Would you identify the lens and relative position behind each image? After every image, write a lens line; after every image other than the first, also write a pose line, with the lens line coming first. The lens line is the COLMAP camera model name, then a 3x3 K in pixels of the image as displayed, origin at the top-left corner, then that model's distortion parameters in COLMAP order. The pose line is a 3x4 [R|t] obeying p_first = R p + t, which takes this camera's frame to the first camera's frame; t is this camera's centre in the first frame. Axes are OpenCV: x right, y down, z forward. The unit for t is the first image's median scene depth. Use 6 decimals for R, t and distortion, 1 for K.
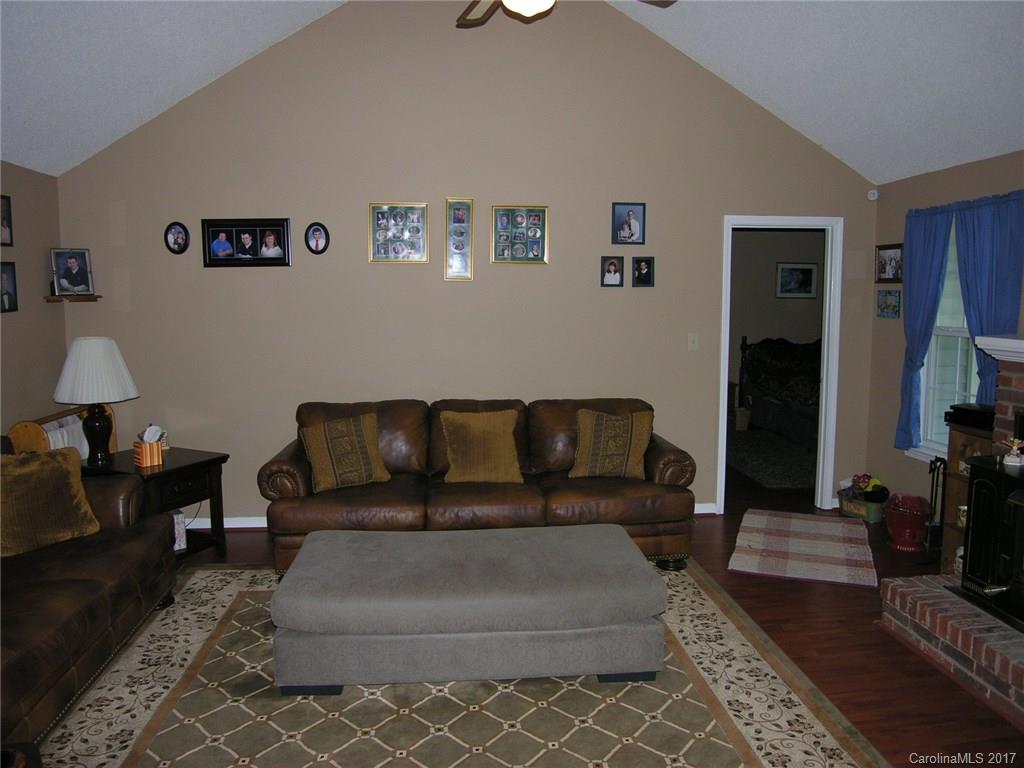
lens RADIAL K [[737.2, 0, 510.0], [0, 737.2, 384.7], [0, 0, 1]] dist [-0.061218, 0.006494]
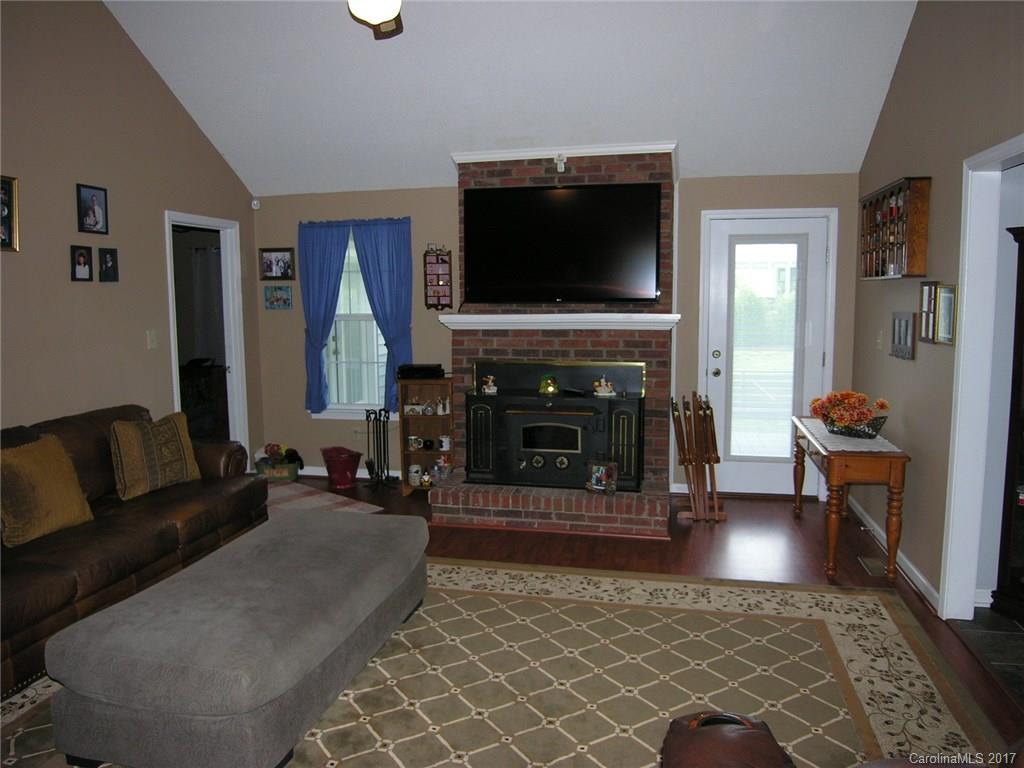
lens RADIAL K [[737.2, 0, 508.4], [0, 737.2, 384.0], [0, 0, 1]] dist [-0.061218, 0.006494]
pose [[0.311007, -0.113634, 0.943590, -0.524545], [0.121376, 0.989446, 0.079151, -0.020181], [-0.942625, 0.089913, 0.321517, 0.268455]]
